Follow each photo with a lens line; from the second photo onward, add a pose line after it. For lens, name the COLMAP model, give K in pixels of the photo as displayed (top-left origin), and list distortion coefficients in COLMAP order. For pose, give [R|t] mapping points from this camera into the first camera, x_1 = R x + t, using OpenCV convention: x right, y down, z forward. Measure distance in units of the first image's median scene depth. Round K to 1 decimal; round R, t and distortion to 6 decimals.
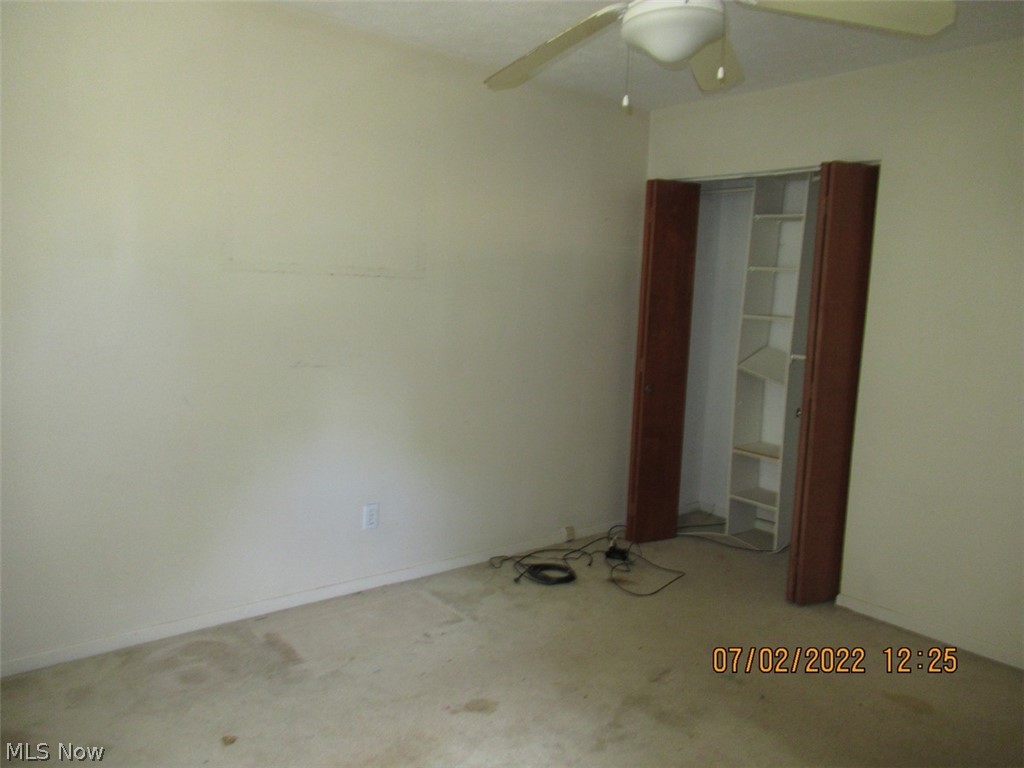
lens RADIAL K [[748.0, 0, 512.0], [0, 748.0, 384.0], [0, 0, 1]] dist [0.000560, -0.000813]
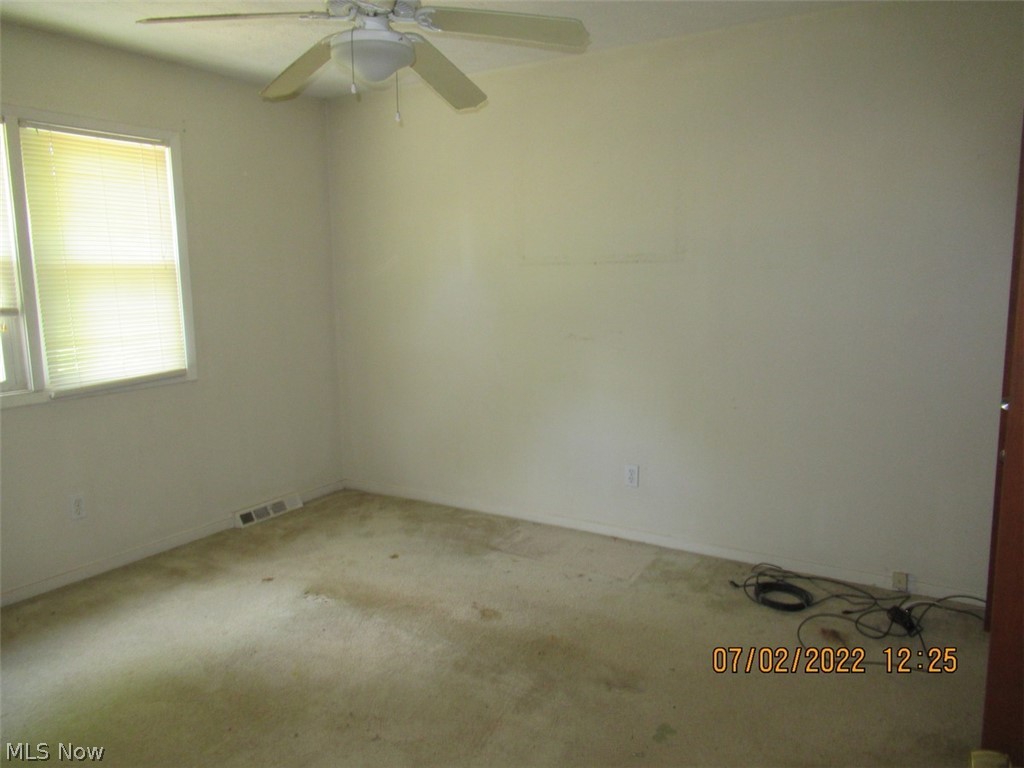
lens RADIAL K [[748.0, 0, 512.0], [0, 748.0, 384.0], [0, 0, 1]] dist [0.000560, -0.000813]
pose [[0.327005, 0.089088, -0.940814, 0.802245], [-0.088163, 0.994081, 0.063489, -0.016183], [0.940901, 0.062184, 0.332923, 0.448480]]
